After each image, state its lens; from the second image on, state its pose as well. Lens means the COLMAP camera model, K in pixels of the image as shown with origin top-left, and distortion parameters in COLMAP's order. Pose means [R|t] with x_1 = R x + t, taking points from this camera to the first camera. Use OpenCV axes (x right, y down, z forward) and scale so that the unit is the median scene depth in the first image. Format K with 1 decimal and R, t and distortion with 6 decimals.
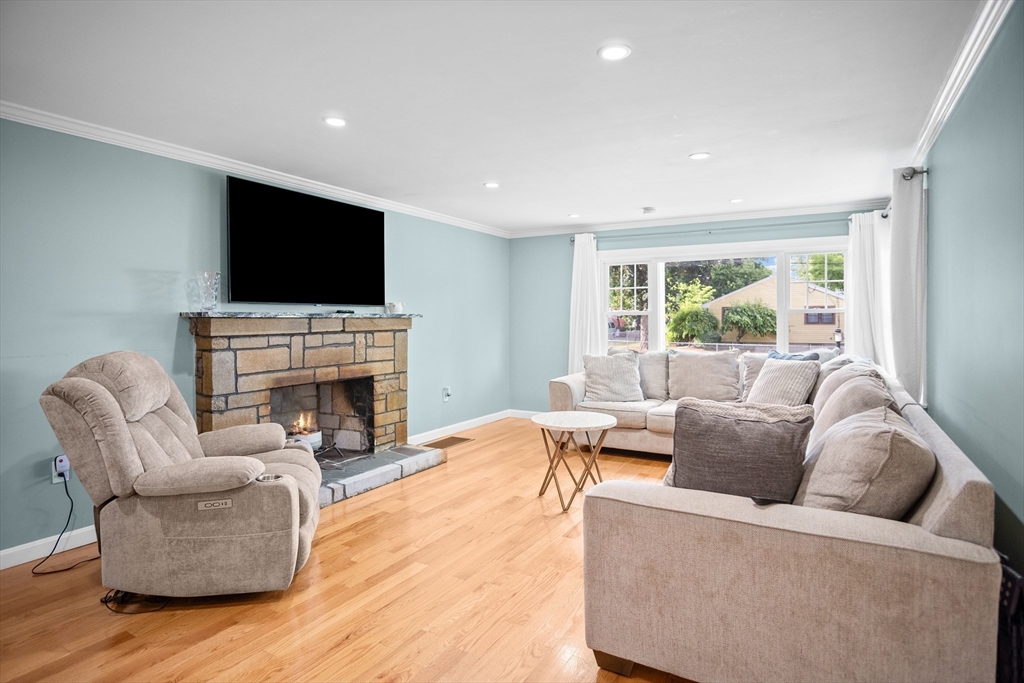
lens RADIAL K [[558.3, 0, 513.0], [0, 558.3, 335.7], [0, 0, 1]] dist [-0.026263, 0.005082]
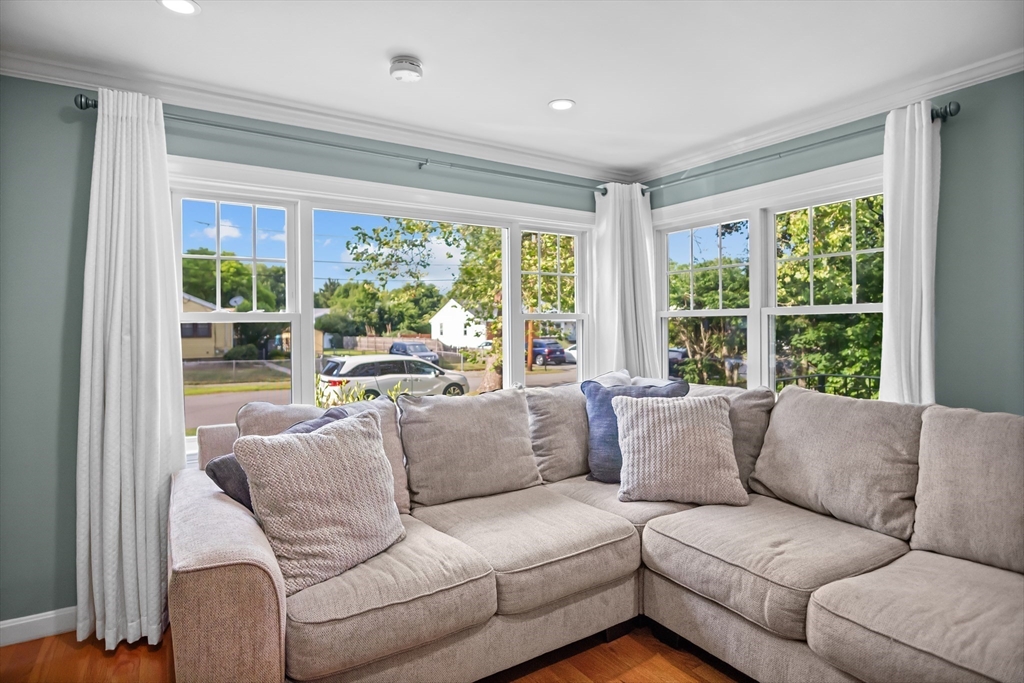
lens RADIAL K [[558.3, 0, 513.9], [0, 558.3, 325.6], [0, 0, 1]] dist [-0.026263, 0.005082]
pose [[0.464004, 0.000352, 0.885833, -0.073678], [0.036746, 0.999132, -0.019644, -0.018150], [-0.885071, 0.041666, 0.463588, 0.629101]]
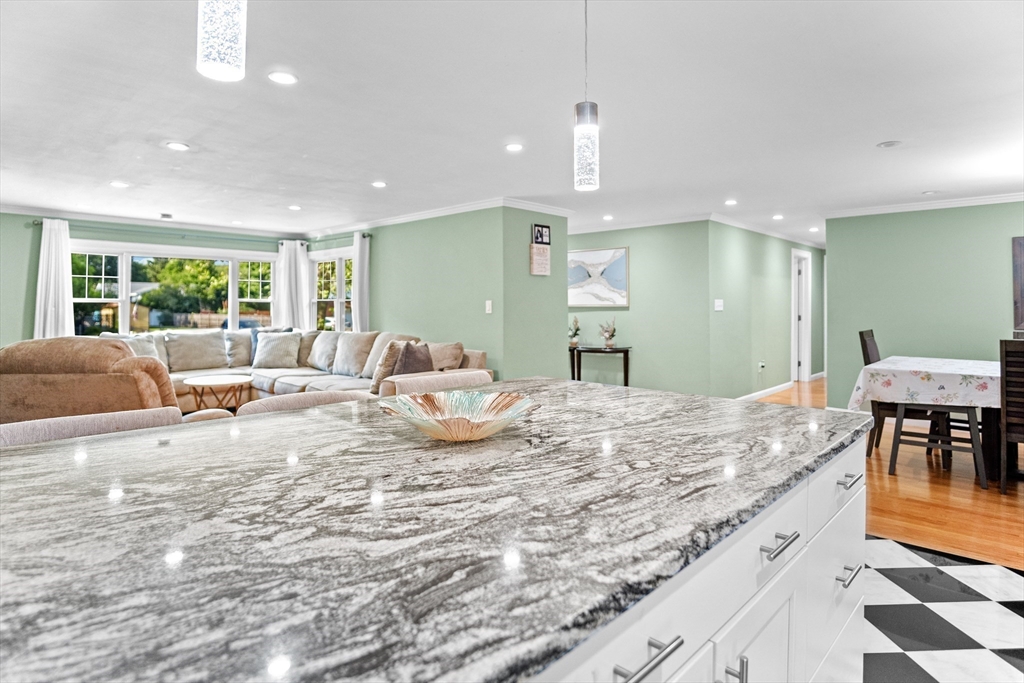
lens RADIAL K [[558.3, 0, 512.5], [0, 558.3, 298.8], [0, 0, 1]] dist [-0.026263, 0.005082]
pose [[0.232705, 0.014033, 0.972446, -0.630648], [0.029646, 0.999329, -0.021515, 0.001274], [-0.972095, 0.033836, 0.232133, -0.001673]]
